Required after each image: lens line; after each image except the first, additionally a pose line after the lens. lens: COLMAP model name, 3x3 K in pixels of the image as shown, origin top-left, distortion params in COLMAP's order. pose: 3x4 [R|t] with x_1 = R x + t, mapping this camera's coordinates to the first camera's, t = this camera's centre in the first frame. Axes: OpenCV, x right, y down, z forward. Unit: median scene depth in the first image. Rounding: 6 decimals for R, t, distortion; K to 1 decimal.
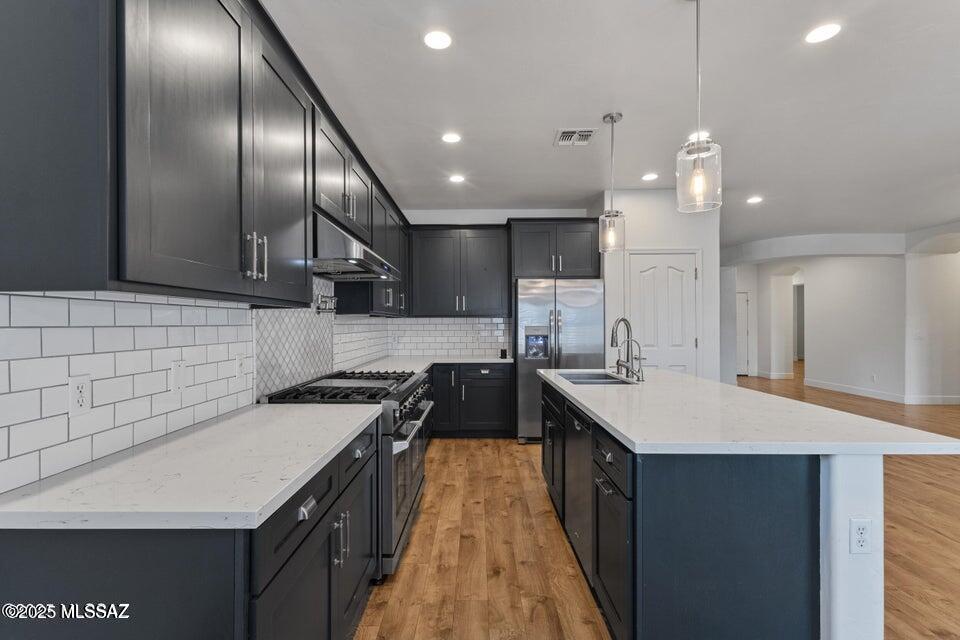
lens RADIAL K [[440.1, 0, 475.6], [0, 440.1, 323.0], [0, 0, 1]] dist [0.002056, 0.000375]
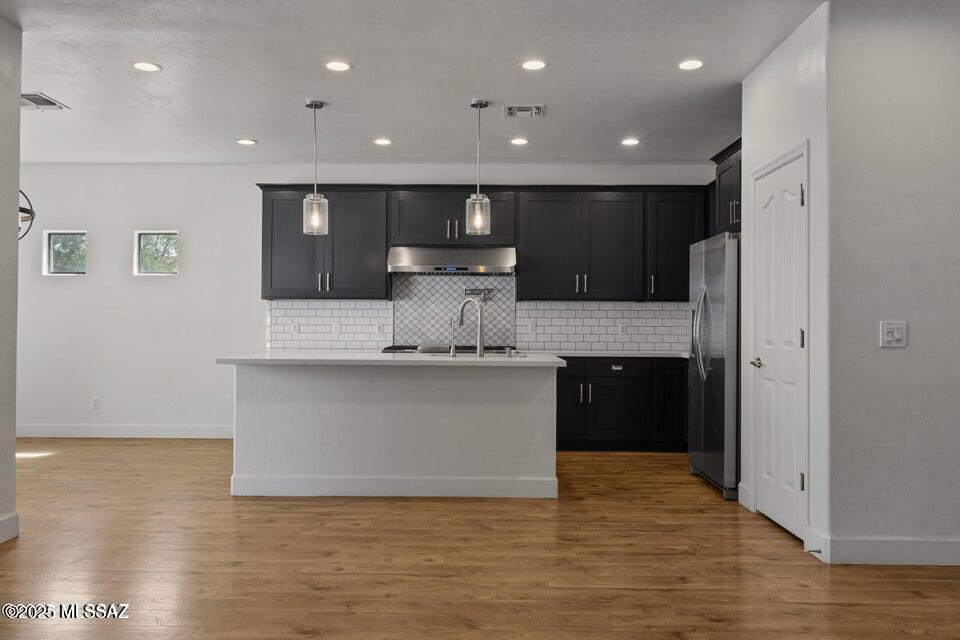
lens RADIAL K [[728.3, 0, 480.0], [0, 728.3, 320.0], [0, 0, 1]] dist [0.047425, 0.000461]
pose [[0.011092, -0.005982, -0.999921, 1.897347], [-0.003213, 0.999977, -0.006018, 0.048868], [0.999933, 0.003279, 0.011073, 0.920455]]
